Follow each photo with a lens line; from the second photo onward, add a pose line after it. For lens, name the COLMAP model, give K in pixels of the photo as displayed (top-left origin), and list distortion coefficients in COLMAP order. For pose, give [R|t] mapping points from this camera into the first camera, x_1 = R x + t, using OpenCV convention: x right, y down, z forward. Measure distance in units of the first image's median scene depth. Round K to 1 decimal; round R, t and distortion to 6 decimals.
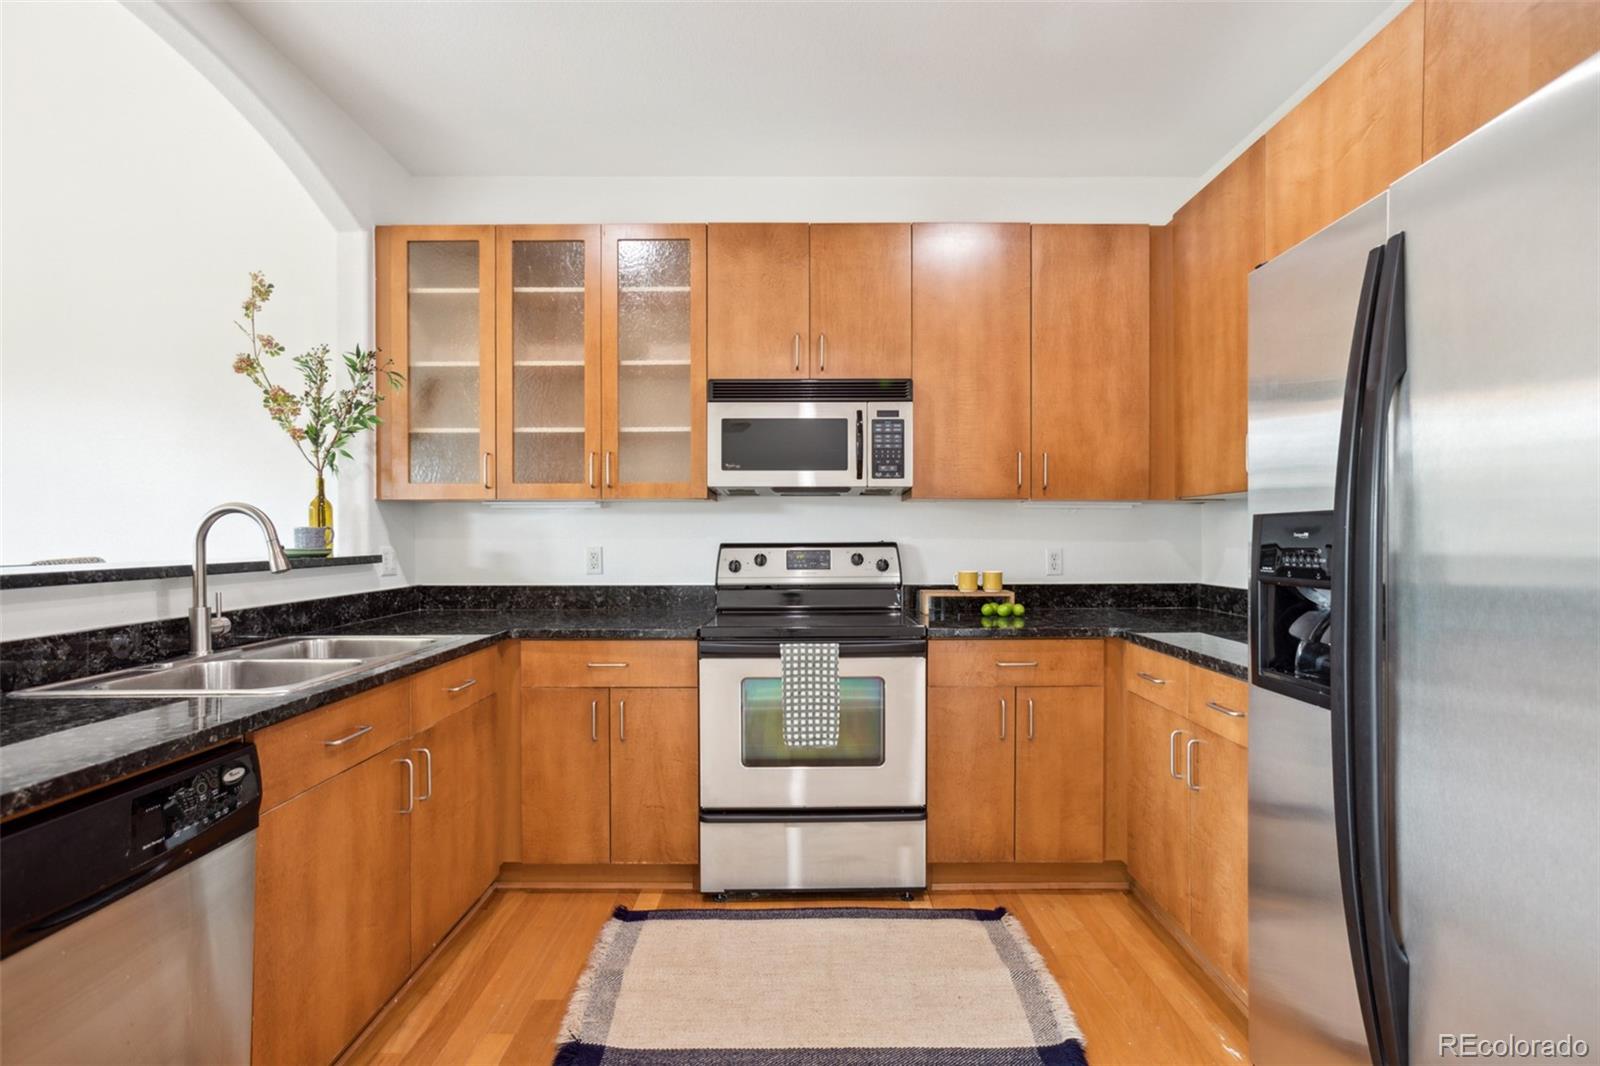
lens RADIAL K [[767.7, 0, 800.9], [0, 767.7, 546.4], [0, 0, 1]] dist [-0.063771, 0.061378]
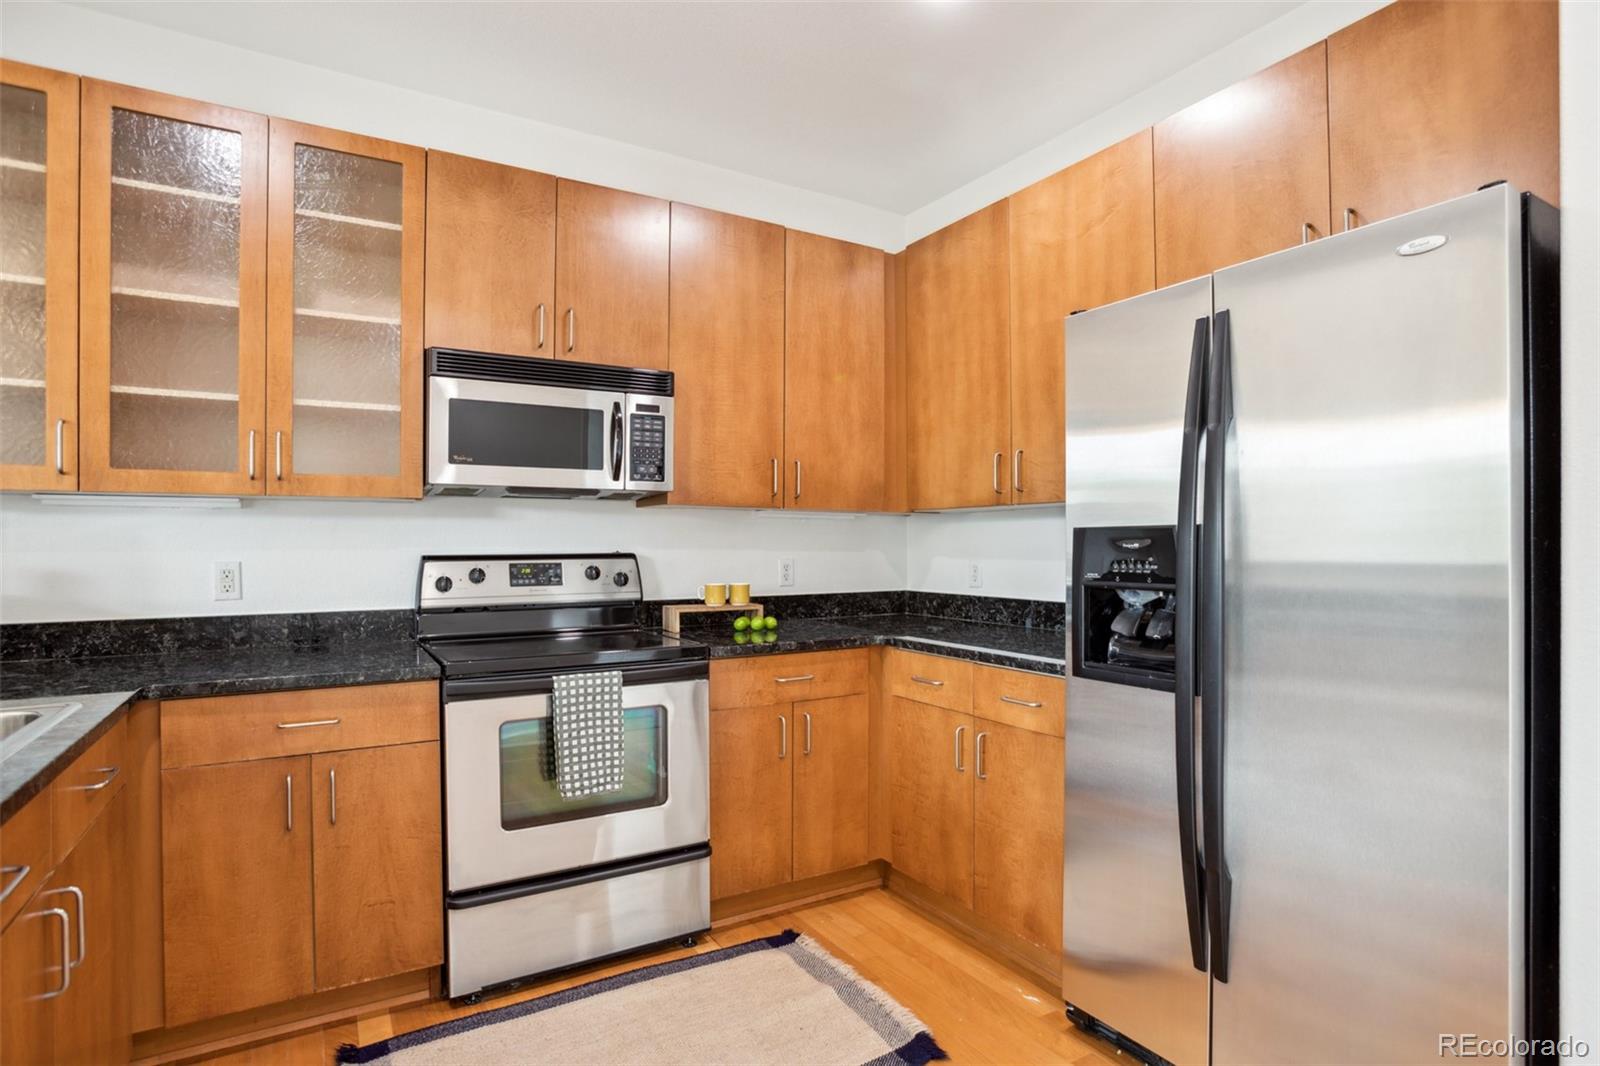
lens RADIAL K [[820.4, 0, 815.2], [0, 820.4, 557.0], [0, 0, 1]] dist [-0.083641, 0.033604]
pose [[0.851820, -0.006934, 0.523789, -0.237871], [0.006812, 0.999974, 0.002158, -0.001895], [-0.523790, 0.001730, 0.851845, 0.100222]]
